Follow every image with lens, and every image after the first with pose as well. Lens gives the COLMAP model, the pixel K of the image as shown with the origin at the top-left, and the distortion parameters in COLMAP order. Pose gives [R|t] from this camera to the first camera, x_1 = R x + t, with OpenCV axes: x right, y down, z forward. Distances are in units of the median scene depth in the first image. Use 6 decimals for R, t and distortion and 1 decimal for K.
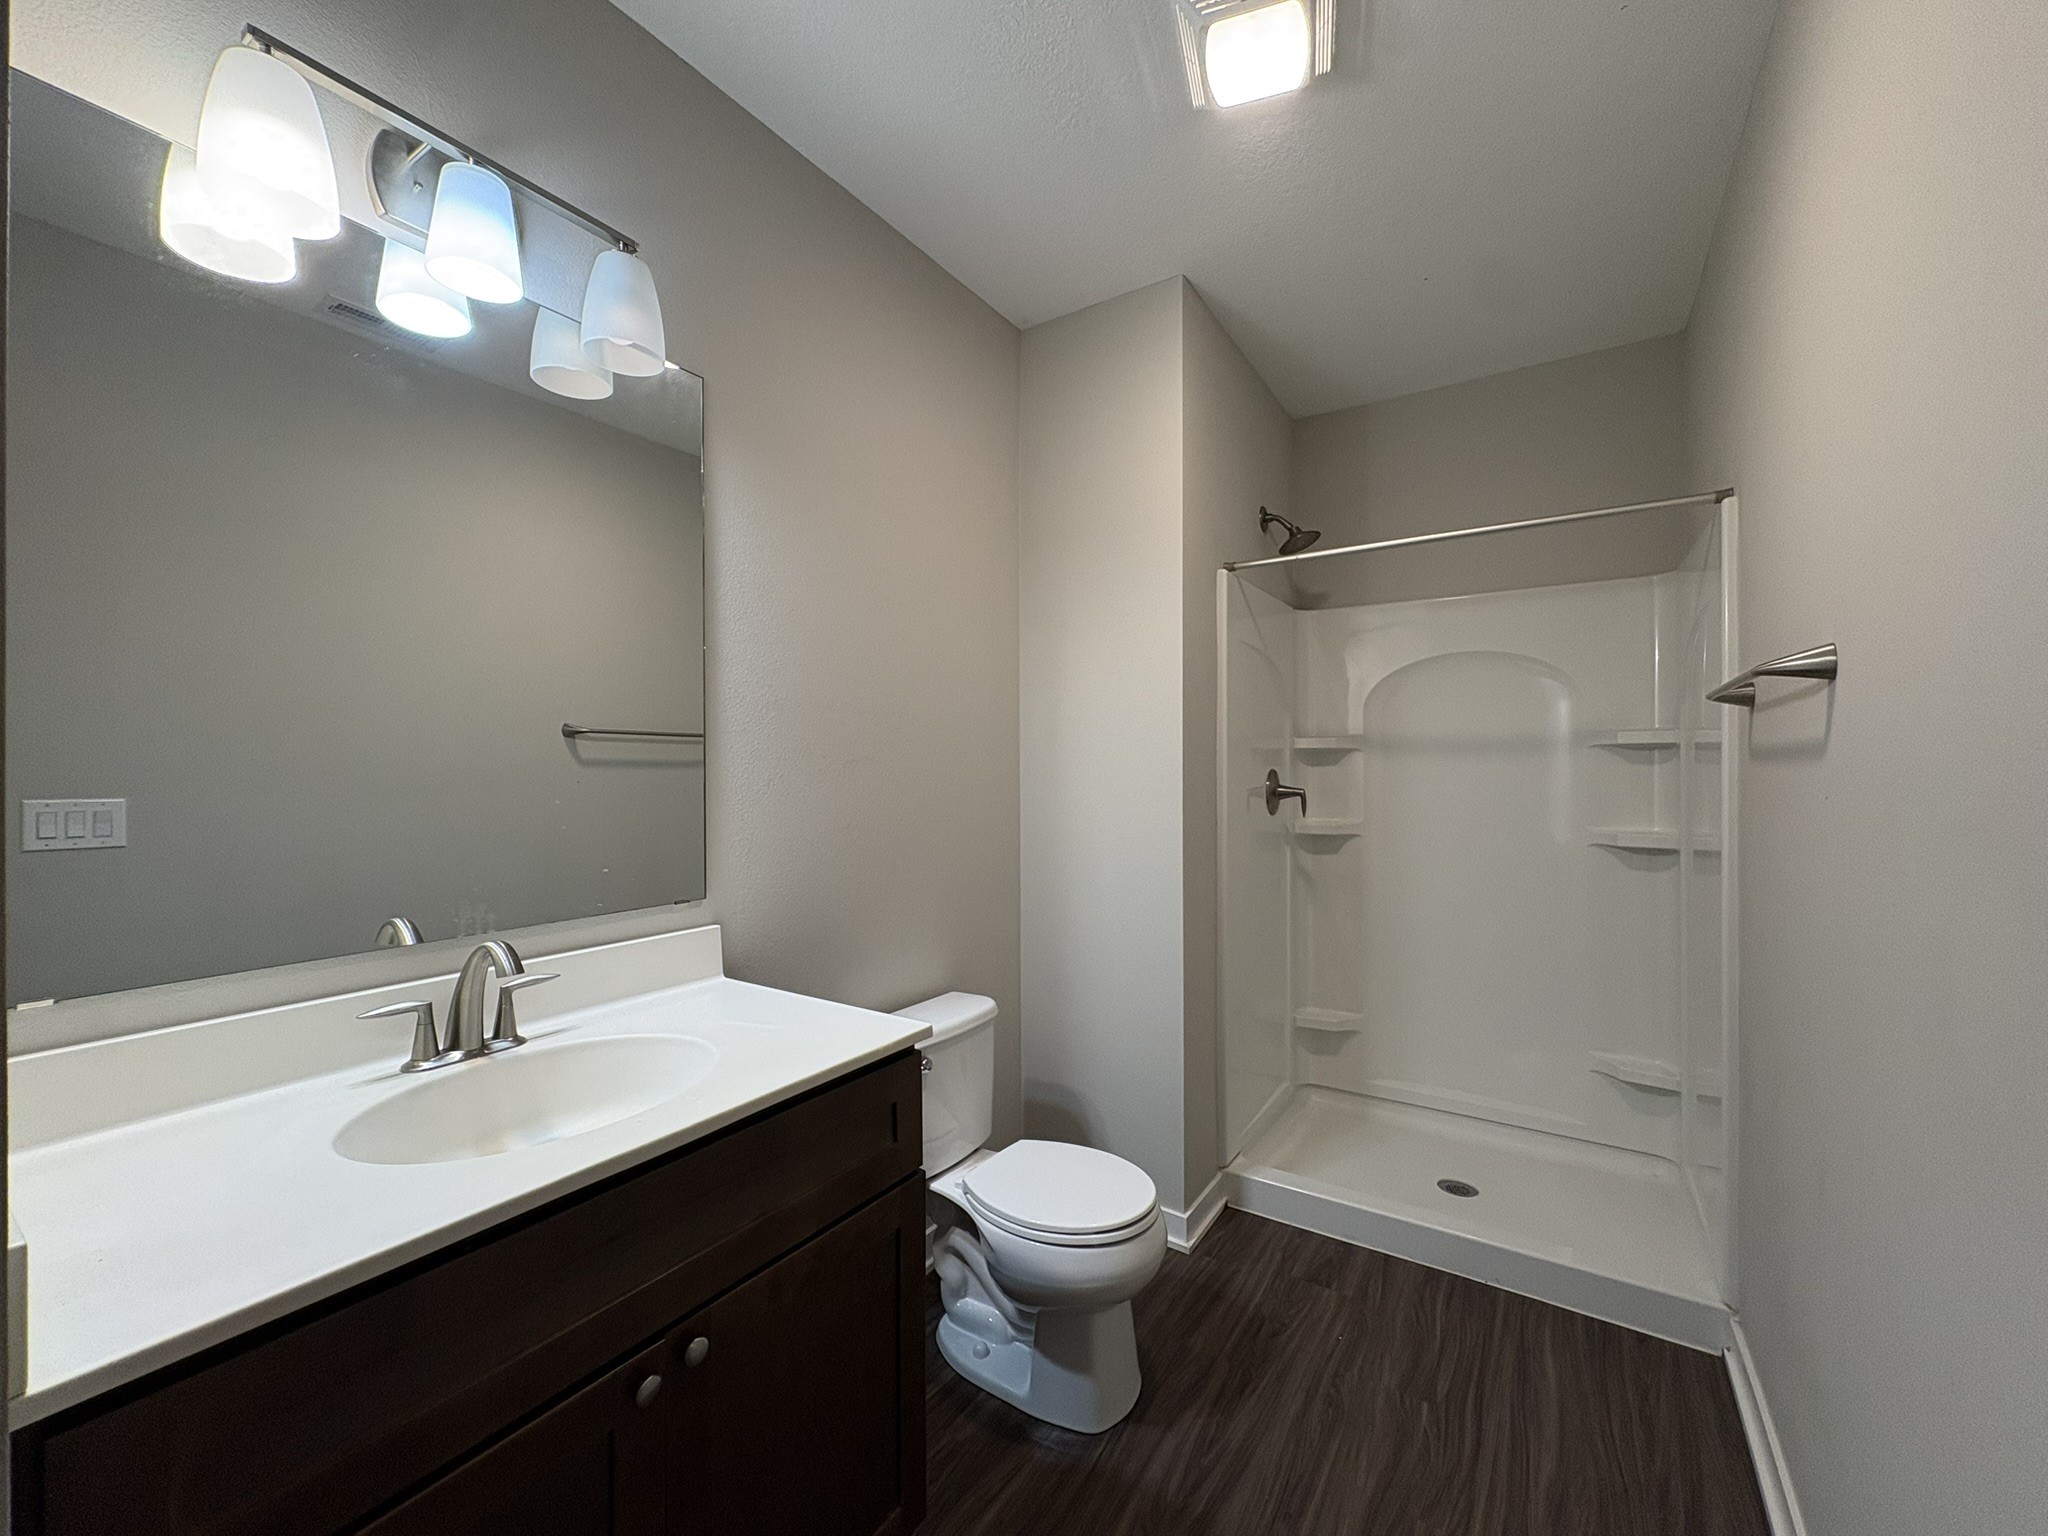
lens RADIAL K [[818.2, 0, 1024.0], [0, 818.2, 768.0], [0, 0, 1]] dist [0.000337, -0.000190]
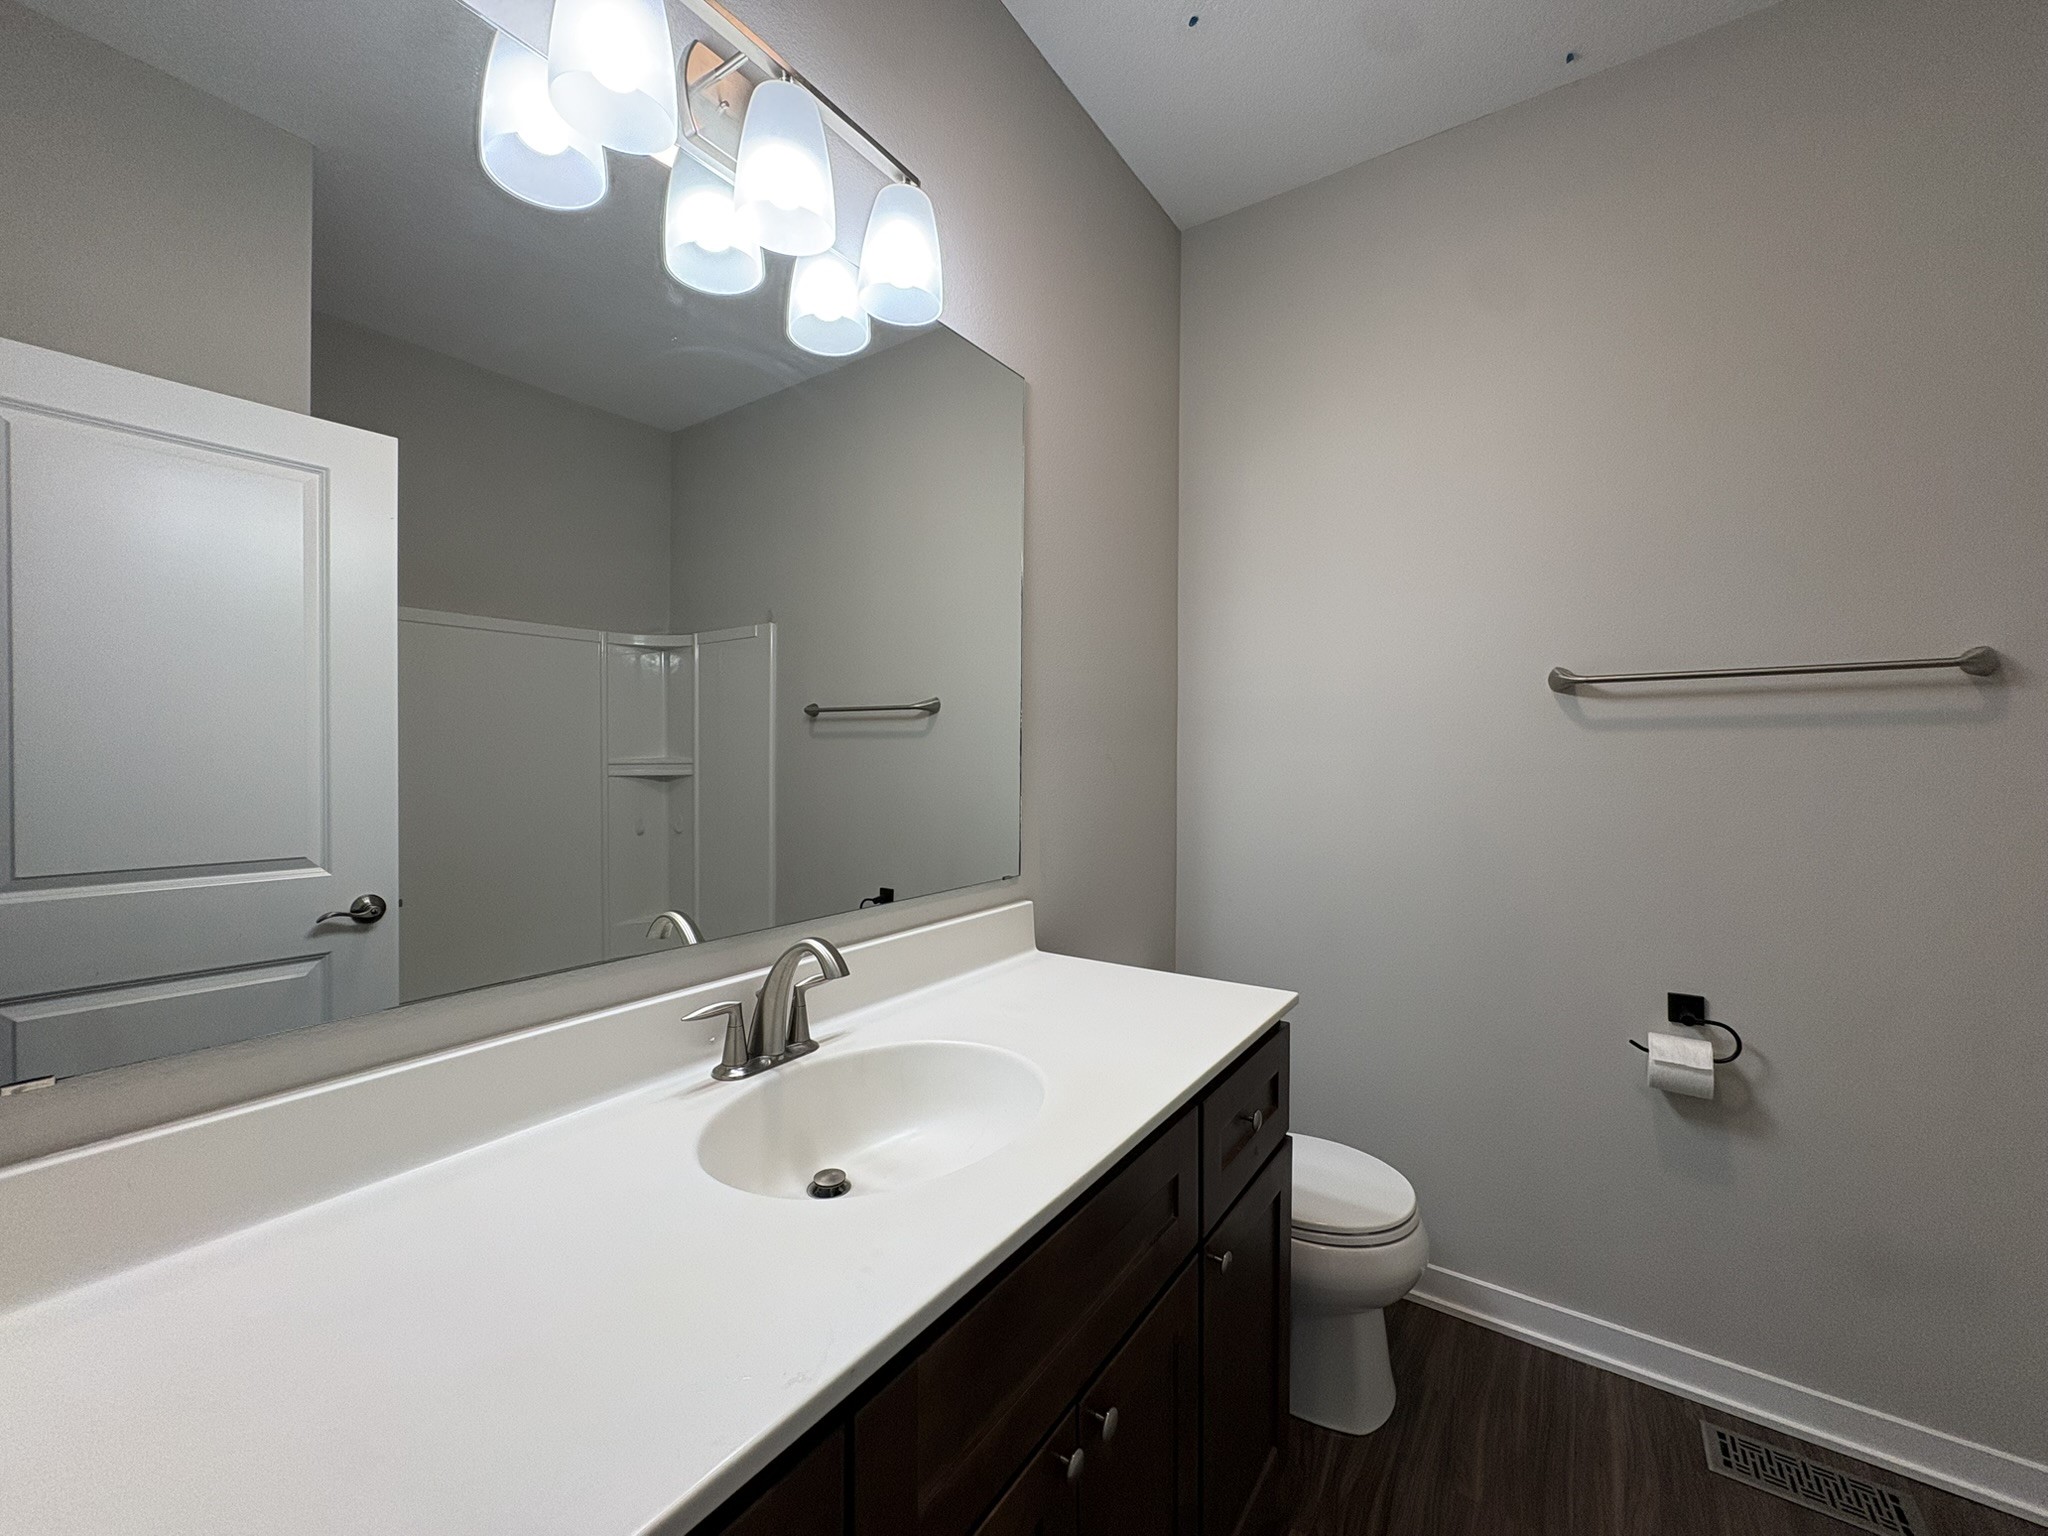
lens RADIAL K [[818.2, 0, 1024.0], [0, 818.2, 768.0], [0, 0, 1]] dist [0.000337, -0.000190]
pose [[0.998028, 0.011034, 0.061800, -0.461361], [-0.011170, 0.999936, 0.001852, 0.019845], [-0.061776, -0.002539, 0.998087, 0.074774]]
